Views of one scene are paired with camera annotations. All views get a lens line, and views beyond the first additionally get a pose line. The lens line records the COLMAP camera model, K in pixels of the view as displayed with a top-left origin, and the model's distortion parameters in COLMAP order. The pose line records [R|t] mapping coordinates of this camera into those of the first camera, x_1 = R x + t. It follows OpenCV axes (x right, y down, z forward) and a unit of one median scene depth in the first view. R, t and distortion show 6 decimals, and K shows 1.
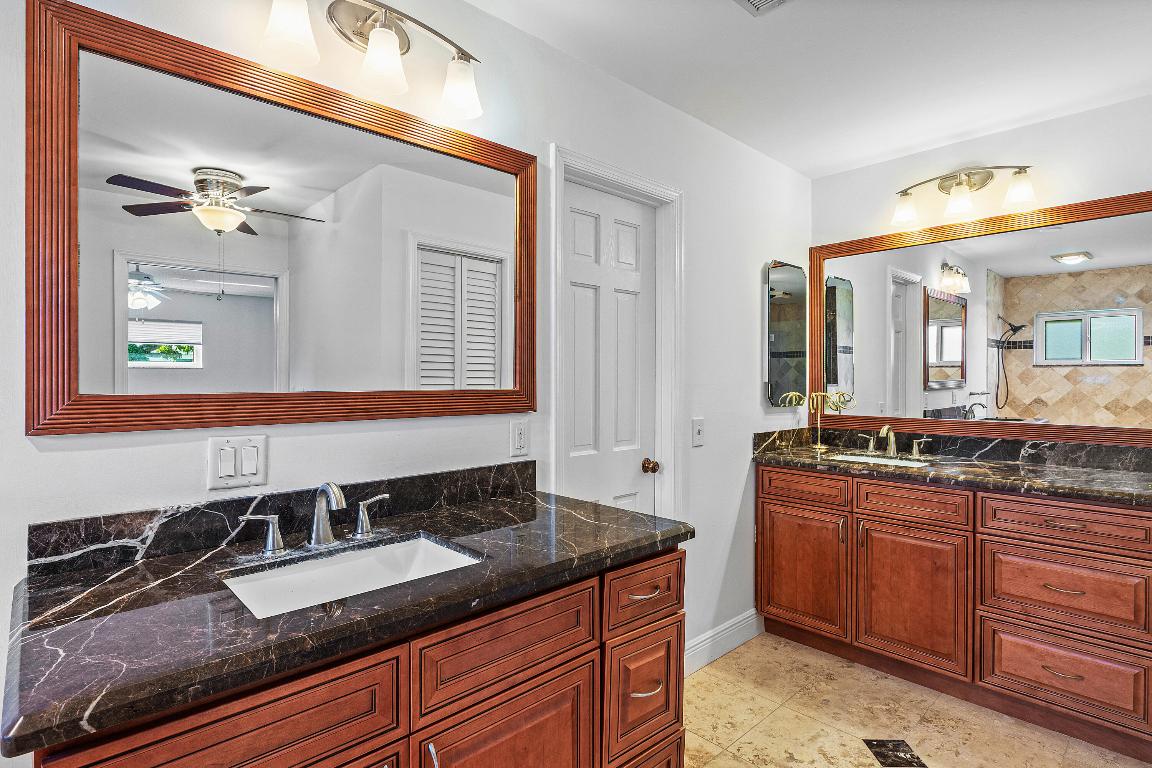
lens RADIAL K [[610.6, 0, 574.6], [0, 610.6, 376.7], [0, 0, 1]] dist [0.007873, -0.002142]
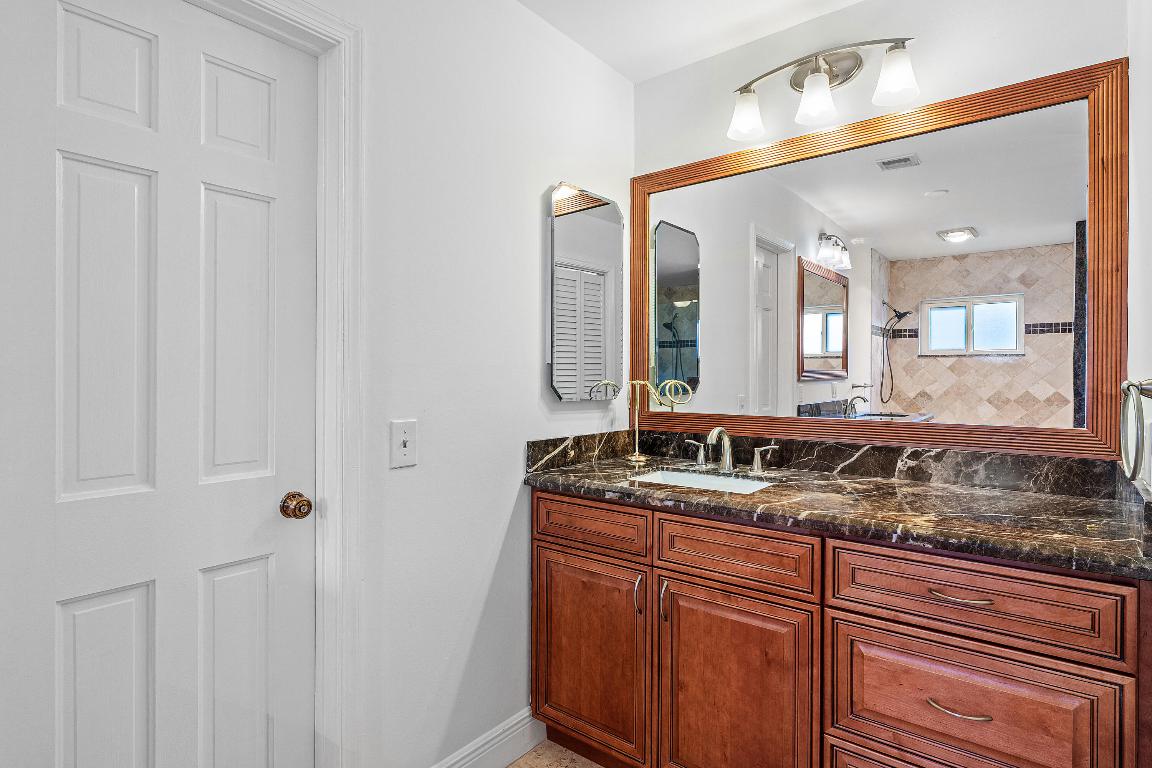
lens RADIAL K [[610.6, 0, 583.7], [0, 610.6, 377.3], [0, 0, 1]] dist [0.007873, -0.002142]
pose [[0.990206, -0.001065, 0.139607, 0.284028], [0.000505, 0.999992, 0.004050, 0.022765], [-0.139610, -0.003939, 0.990199, 0.369850]]
